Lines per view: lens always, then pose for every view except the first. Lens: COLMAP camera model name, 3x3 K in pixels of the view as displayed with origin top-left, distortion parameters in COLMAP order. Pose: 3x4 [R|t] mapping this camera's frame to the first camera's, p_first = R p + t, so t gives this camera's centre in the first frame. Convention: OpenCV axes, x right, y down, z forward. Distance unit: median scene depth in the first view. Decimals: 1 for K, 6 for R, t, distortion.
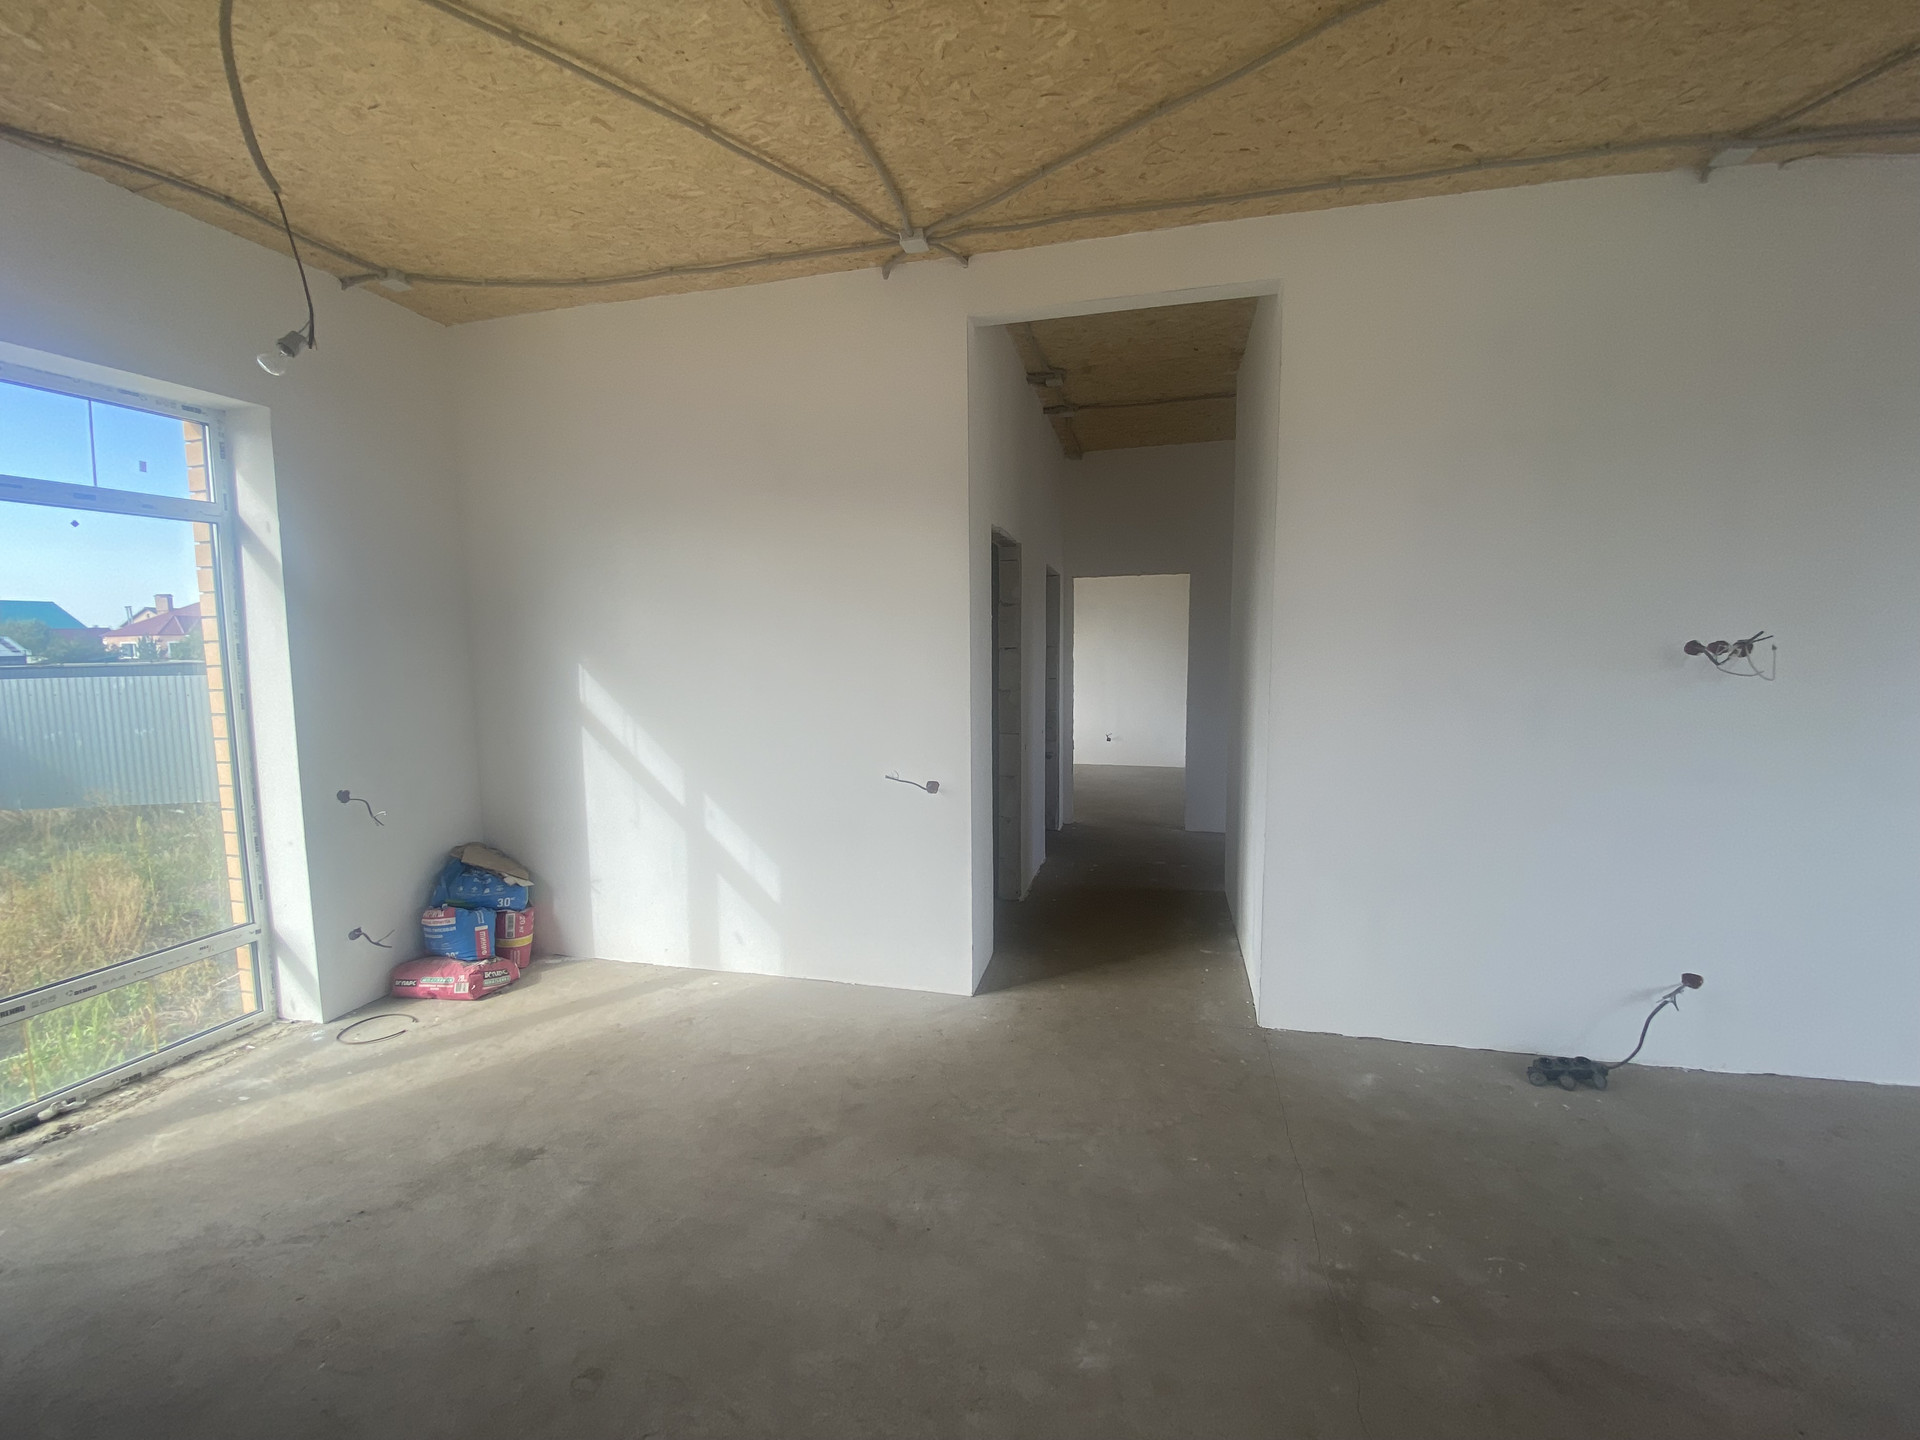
lens RADIAL K [[783.2, 0, 962.0], [0, 783.2, 717.5], [0, 0, 1]] dist [0.014999, -0.016690]
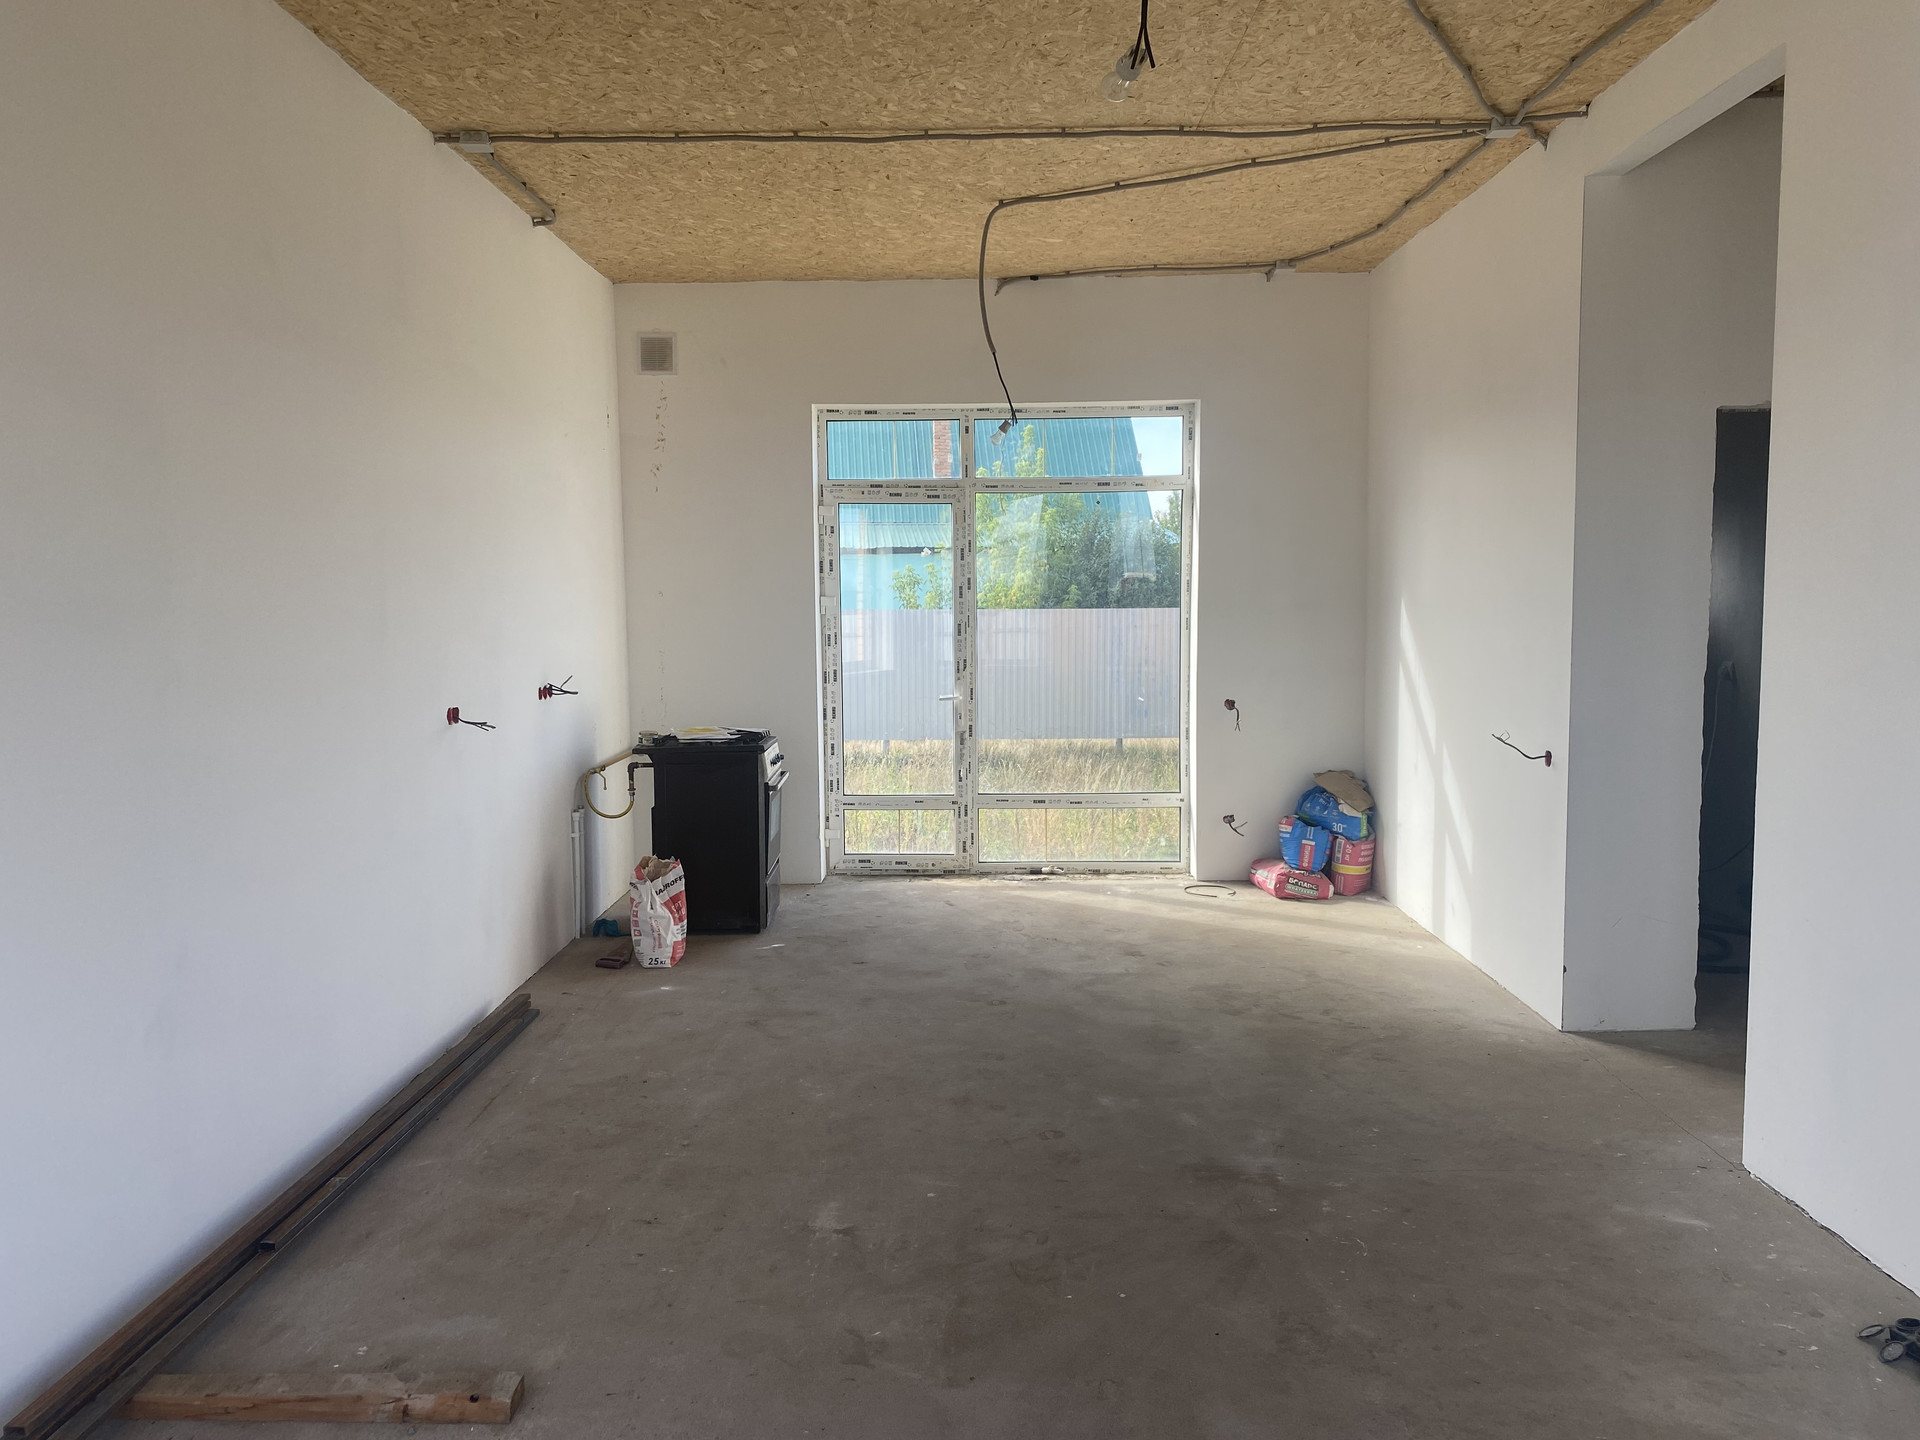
lens RADIAL K [[1429.2, 0, 960.0], [0, 1429.2, 720.0], [0, 0, 1]] dist [0.069263, -0.094897]
pose [[0.243084, 0.097497, -0.965093, 1.383802], [-0.083655, 0.993336, 0.079280, -0.019233], [0.966391, 0.061463, 0.249621, 0.039277]]
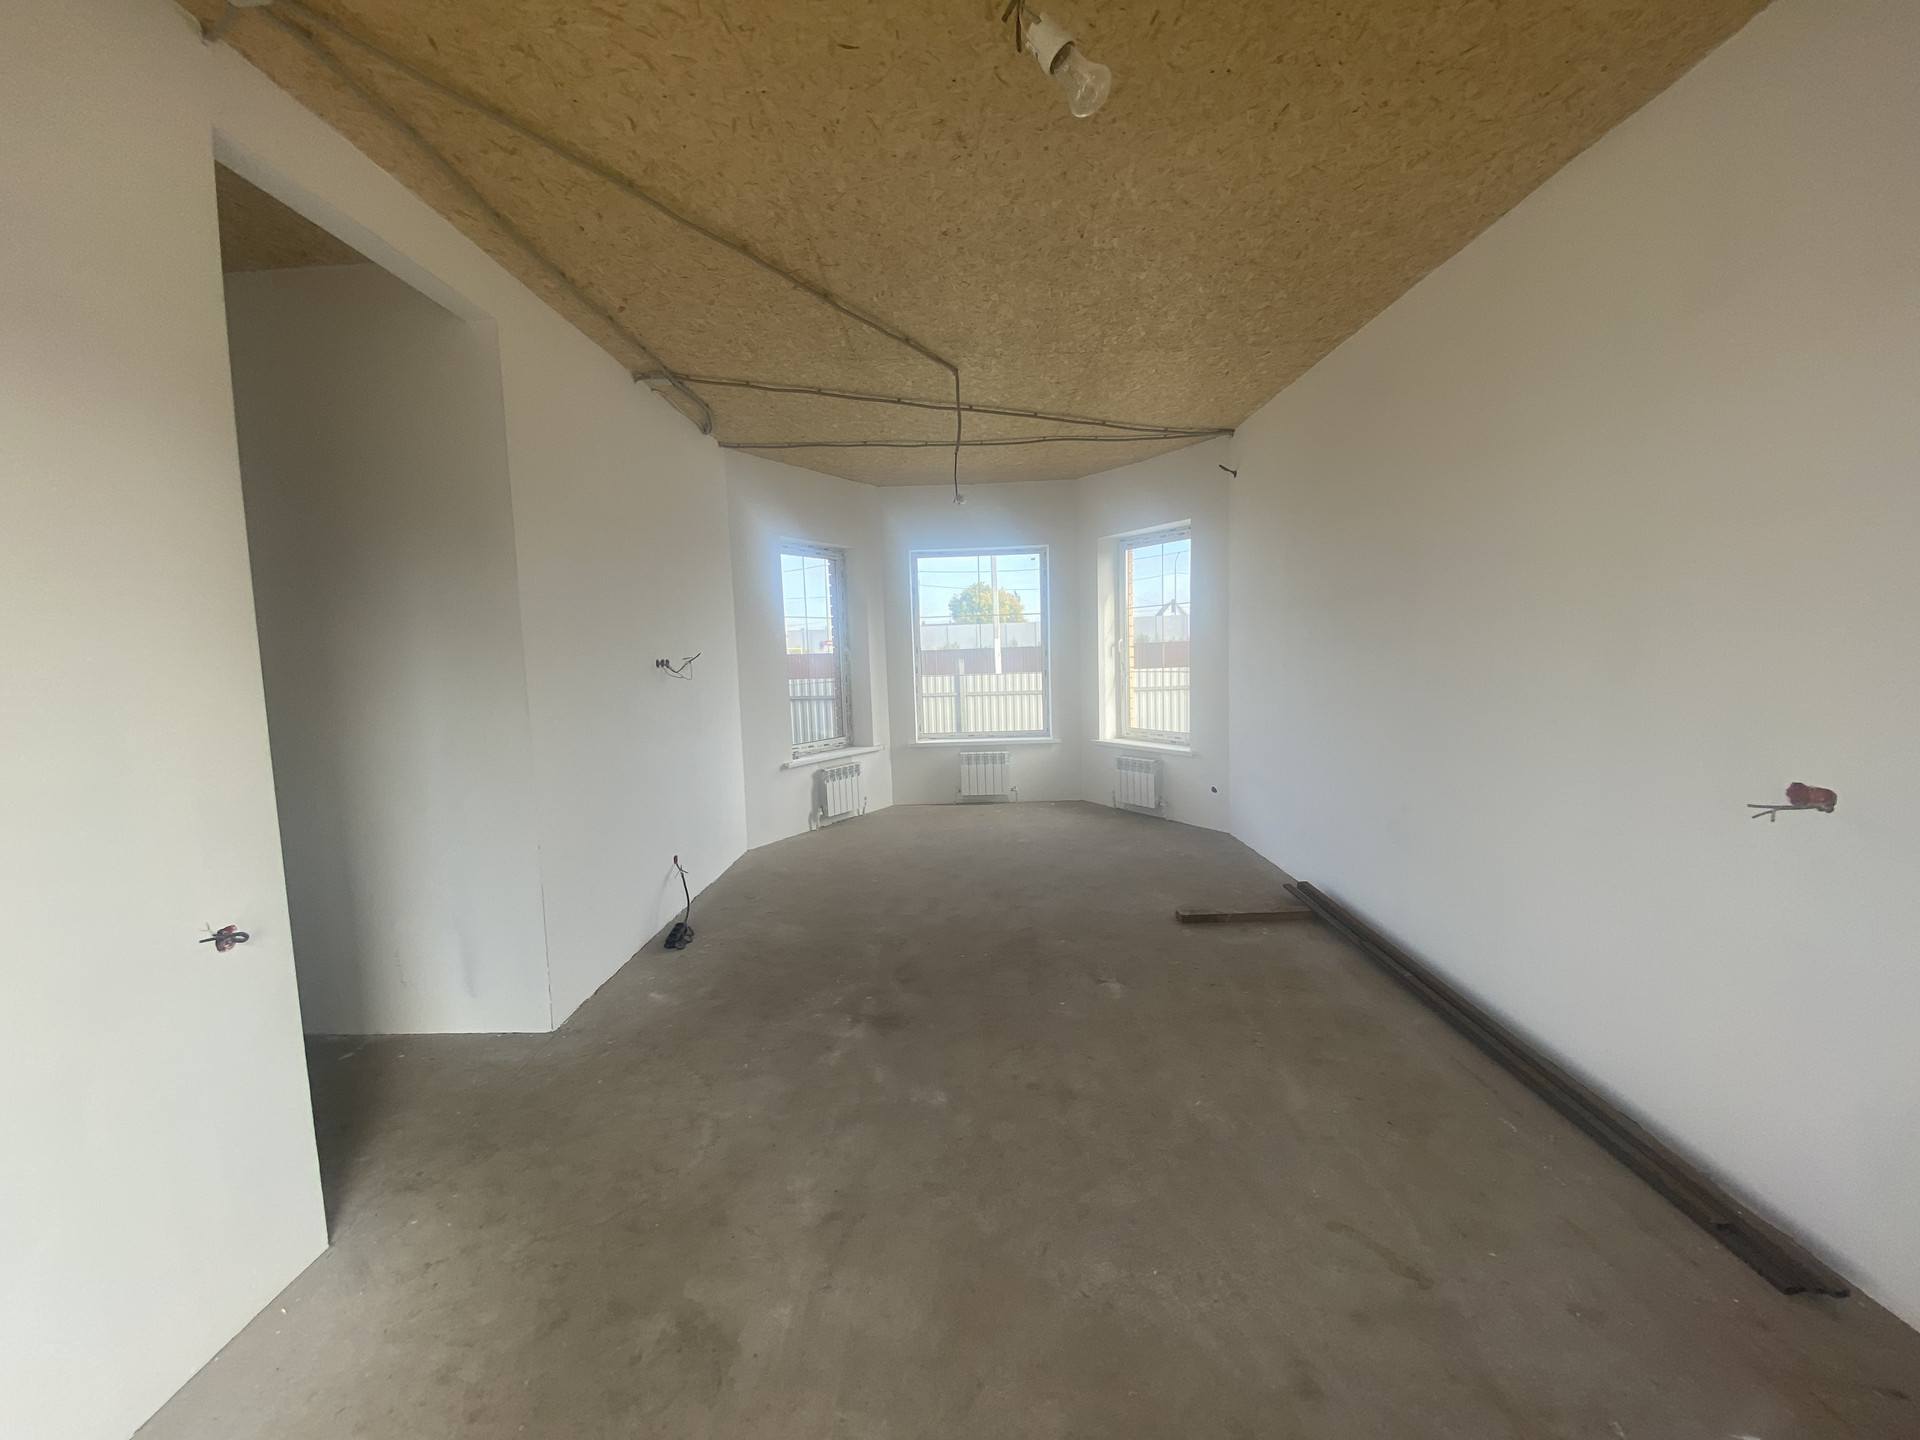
lens RADIAL K [[783.2, 0, 962.0], [0, 783.2, 717.5], [0, 0, 1]] dist [0.014999, -0.016690]
pose [[-0.245553, -0.073162, 0.966618, -0.742219], [0.125686, 0.986328, 0.106583, -0.060939], [-0.961201, 0.147663, -0.233000, 0.673299]]
